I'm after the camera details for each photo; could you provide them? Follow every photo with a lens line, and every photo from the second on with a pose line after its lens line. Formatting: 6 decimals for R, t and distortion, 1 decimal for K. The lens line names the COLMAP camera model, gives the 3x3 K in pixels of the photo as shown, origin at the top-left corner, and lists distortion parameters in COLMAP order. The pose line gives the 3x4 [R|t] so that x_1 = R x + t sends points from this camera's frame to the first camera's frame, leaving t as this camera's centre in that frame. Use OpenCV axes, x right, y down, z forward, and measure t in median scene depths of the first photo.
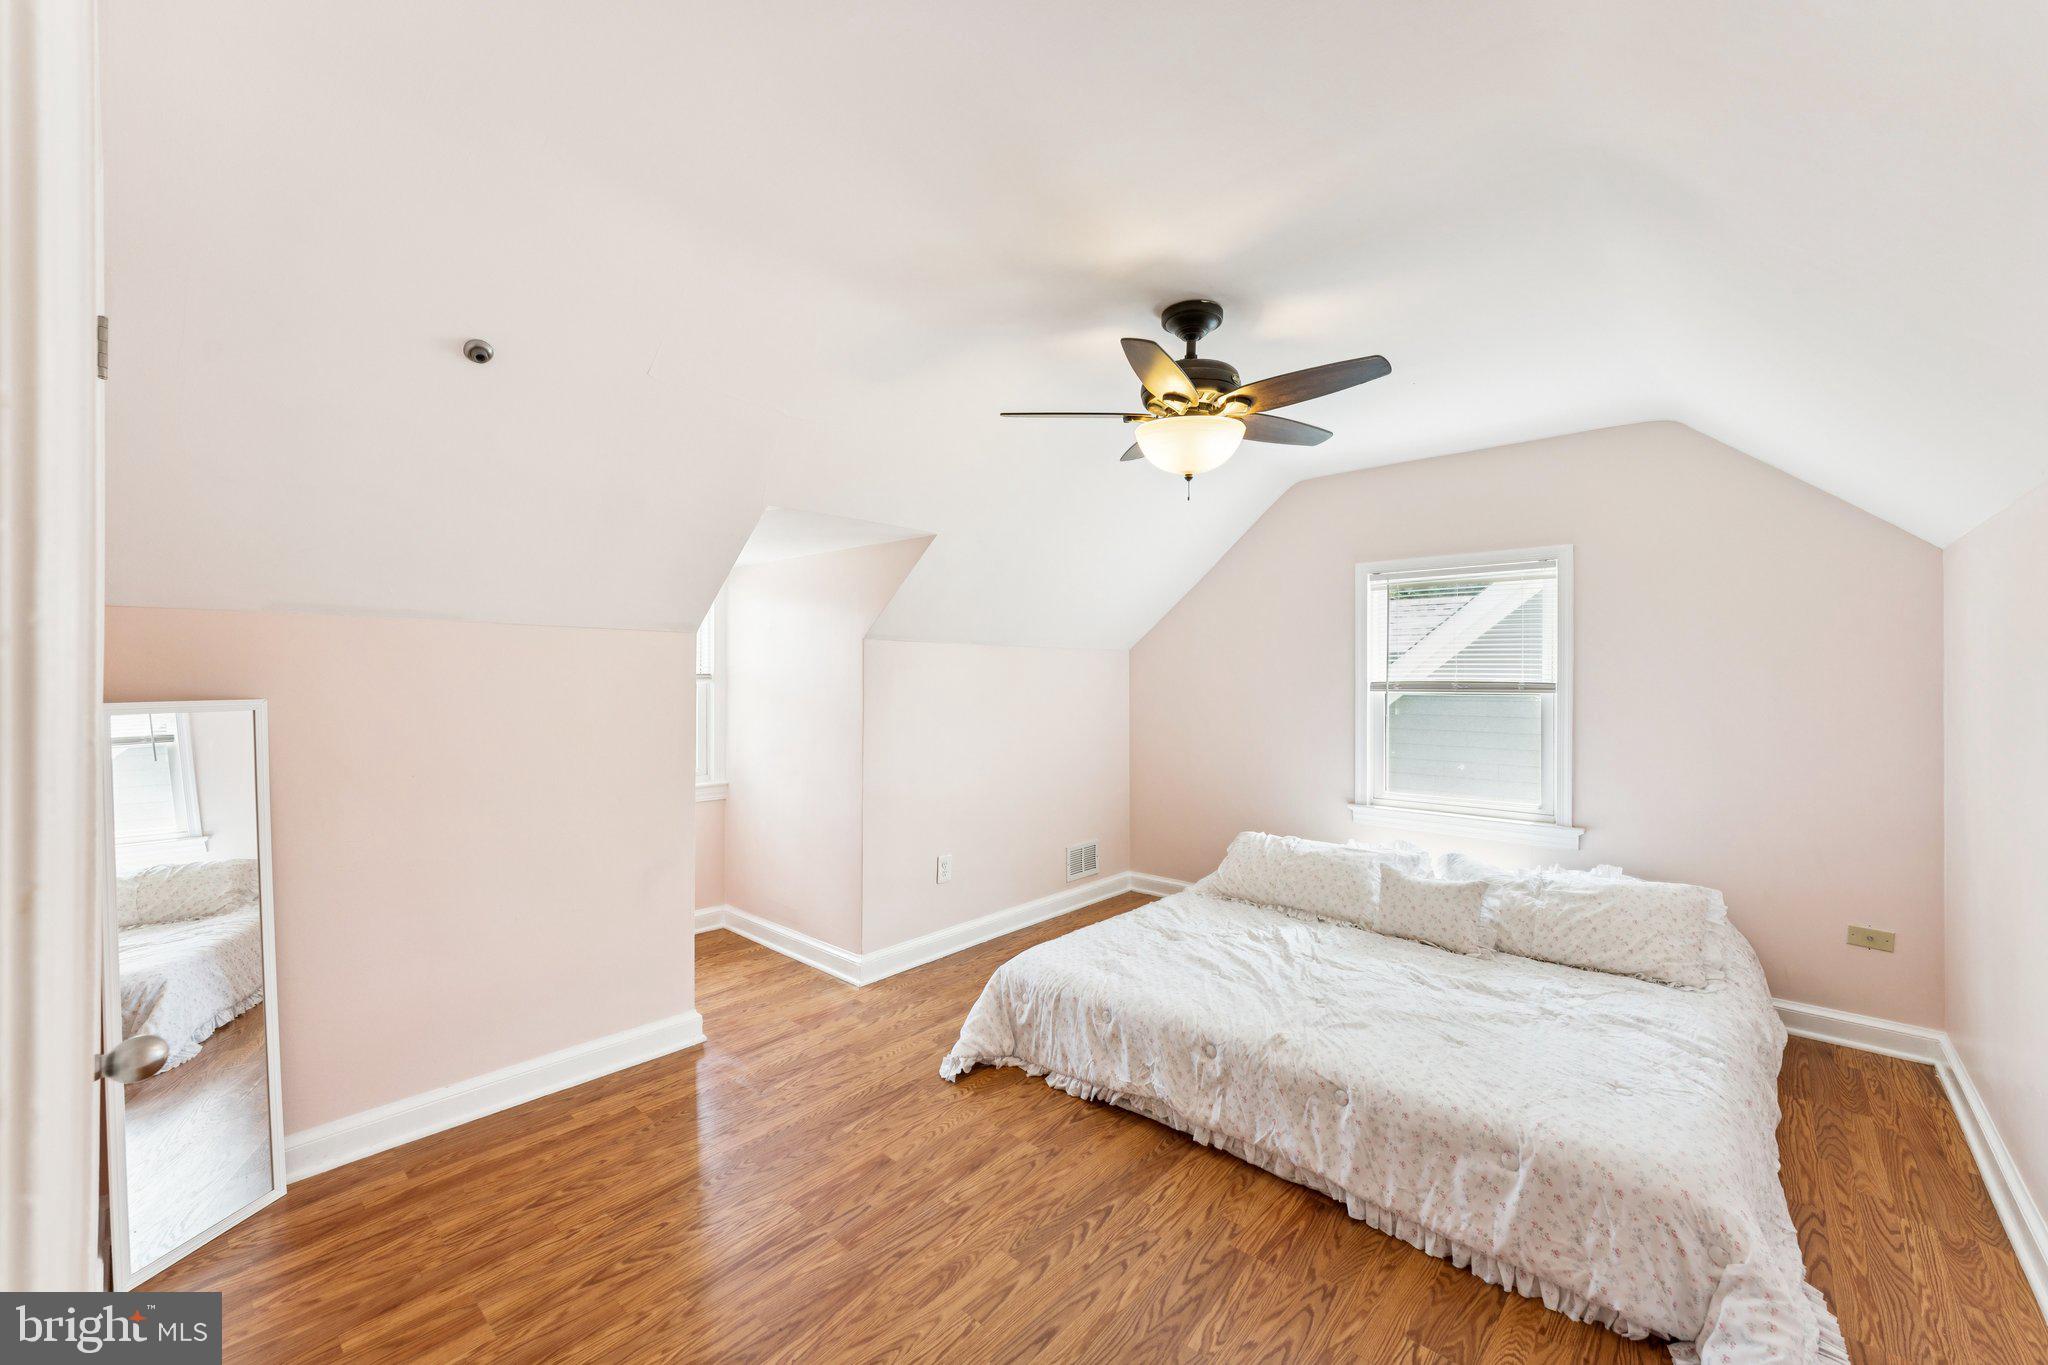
lens RADIAL K [[830.6, 0, 1027.4], [0, 830.6, 680.0], [0, 0, 1]] dist [0.008296, -0.000374]
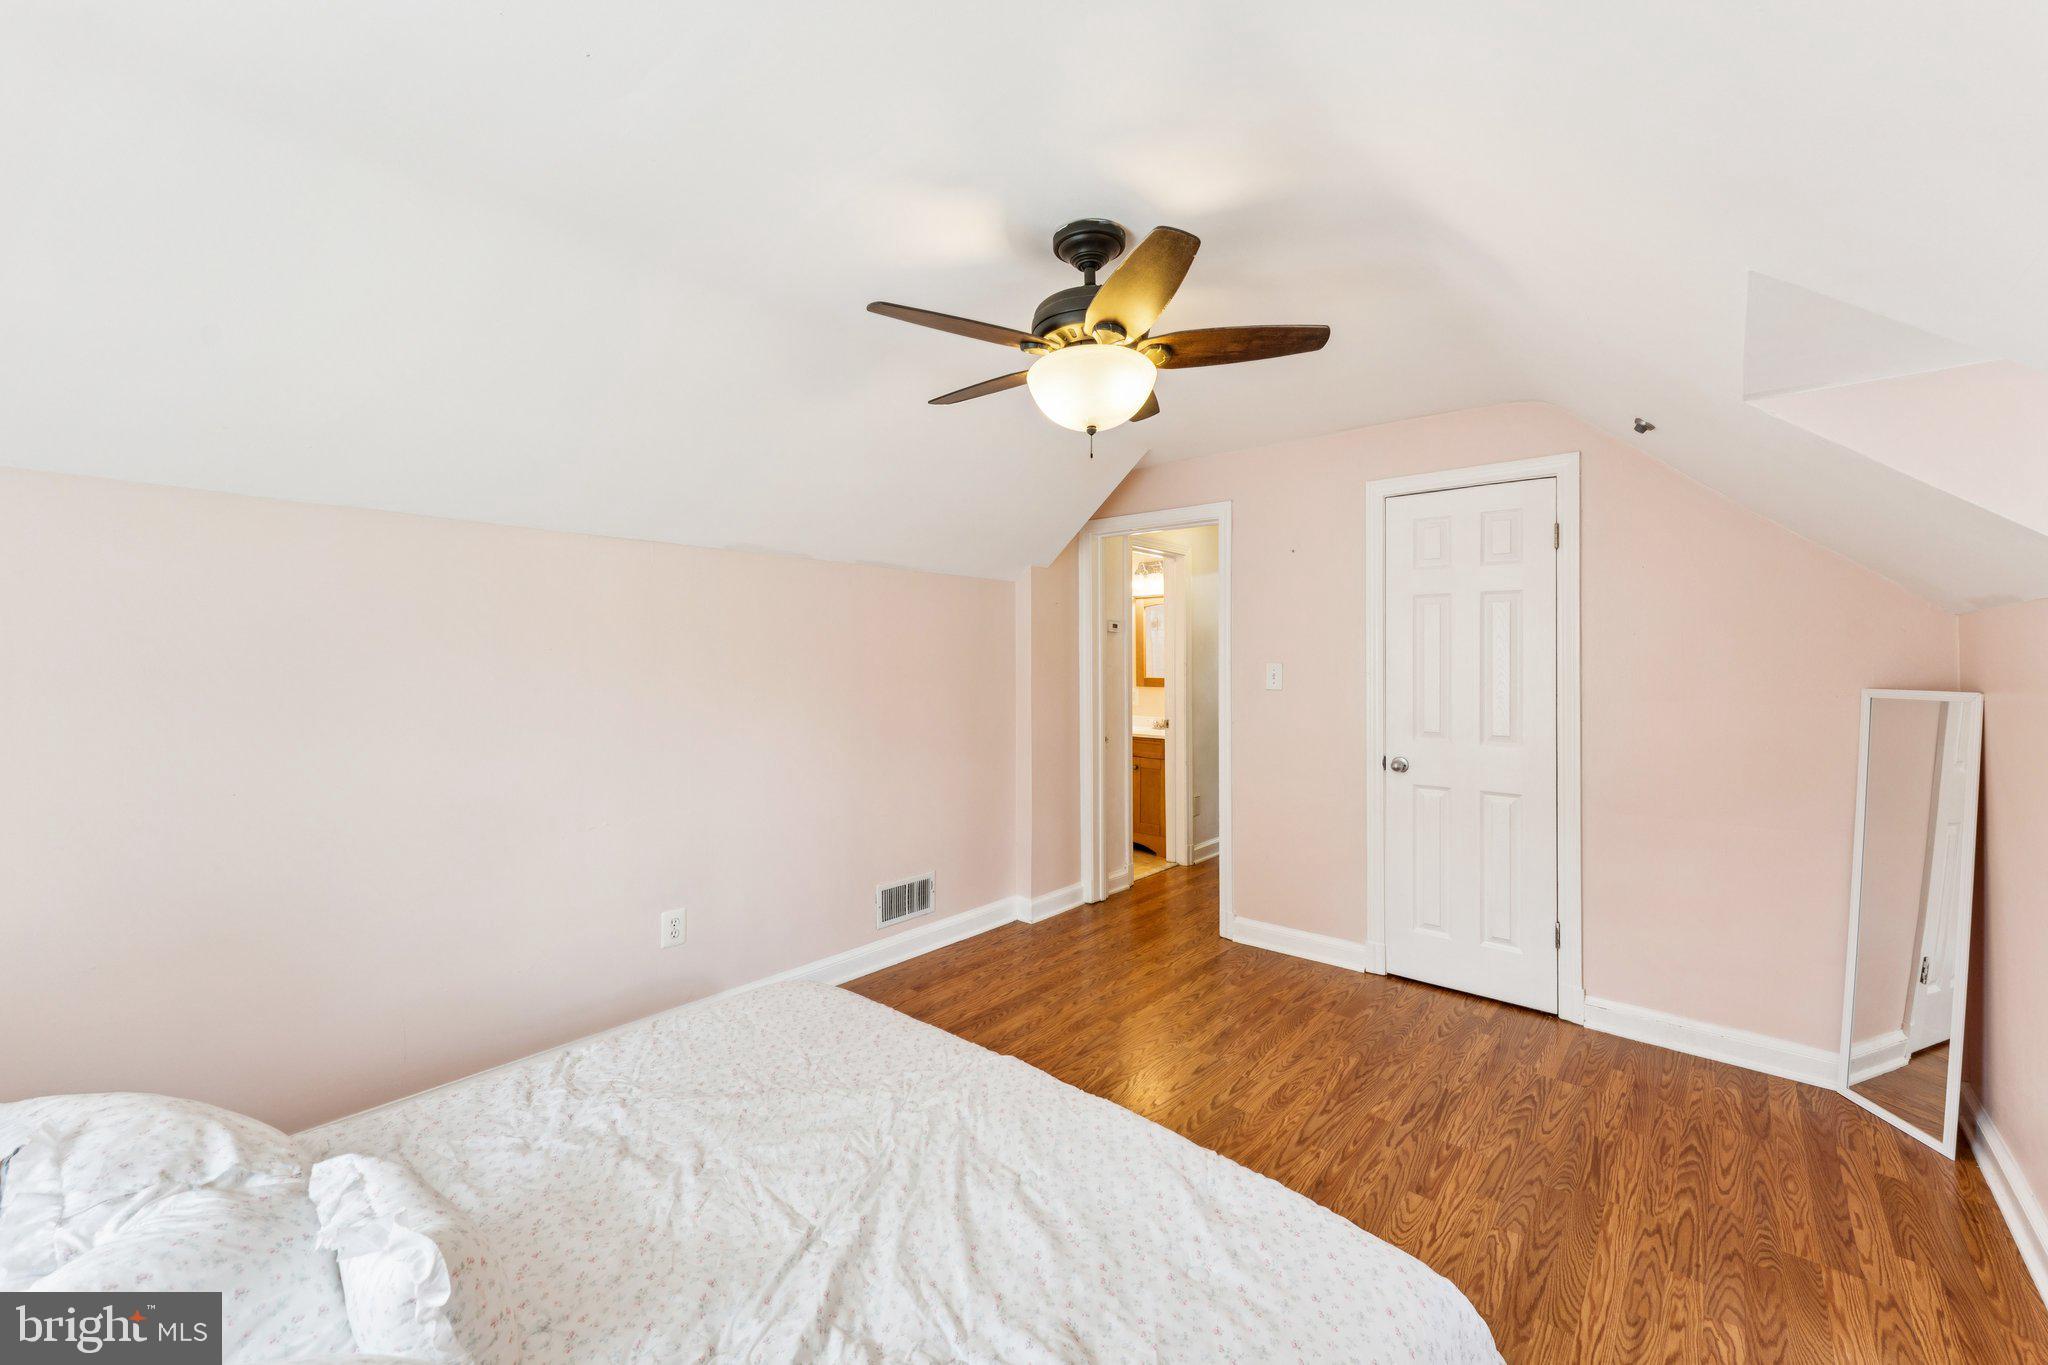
lens RADIAL K [[830.6, 0, 1028.2], [0, 830.6, 668.0], [0, 0, 1]] dist [0.008296, -0.000374]
pose [[-0.999657, -0.005351, -0.025652, 0.354258], [-0.005782, 0.999843, 0.016736, -0.020908], [0.025558, 0.016878, -0.999531, 2.302805]]
